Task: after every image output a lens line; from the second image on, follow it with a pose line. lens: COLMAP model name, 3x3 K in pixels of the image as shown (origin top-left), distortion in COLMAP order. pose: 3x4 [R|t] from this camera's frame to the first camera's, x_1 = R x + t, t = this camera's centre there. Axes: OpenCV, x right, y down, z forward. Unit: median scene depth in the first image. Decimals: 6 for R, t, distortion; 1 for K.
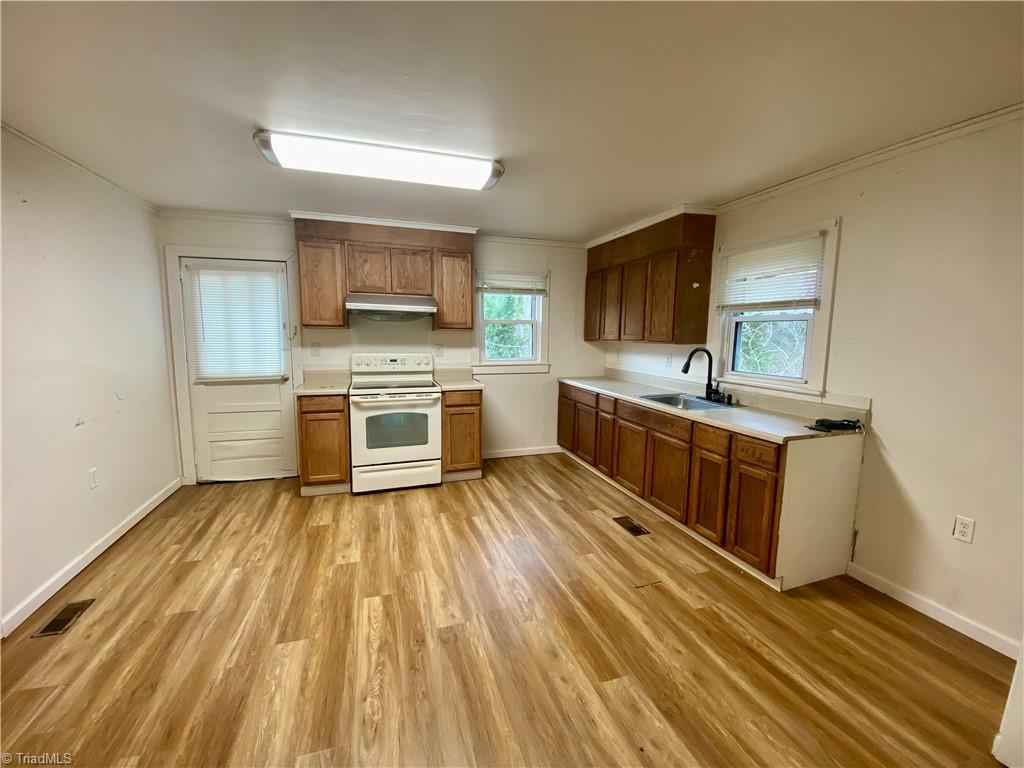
lens RADIAL K [[418.0, 0, 516.3], [0, 418.0, 383.3], [0, 0, 1]] dist [-0.019547, -0.000982]
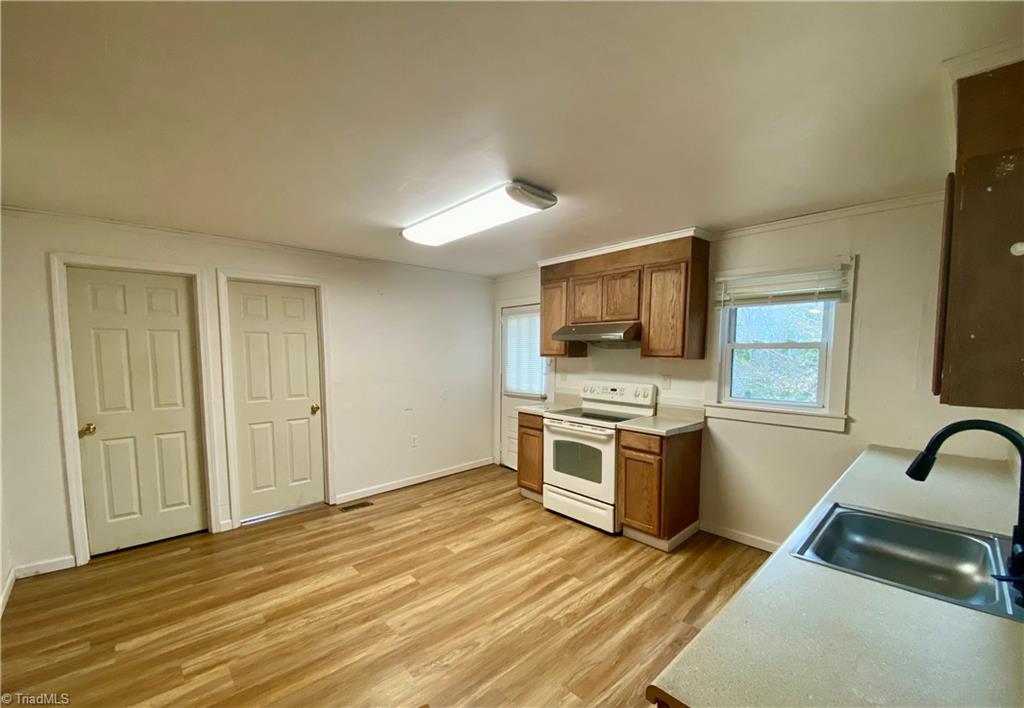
lens RADIAL K [[405.7, 0, 494.9], [0, 405.7, 379.4], [0, 0, 1]] dist [0.021446, -0.000173]
pose [[0.390683, 0.054034, -0.918938, 0.513906], [-0.107945, 0.994077, 0.012560, -0.068601], [0.914174, 0.094288, 0.394202, 0.426233]]
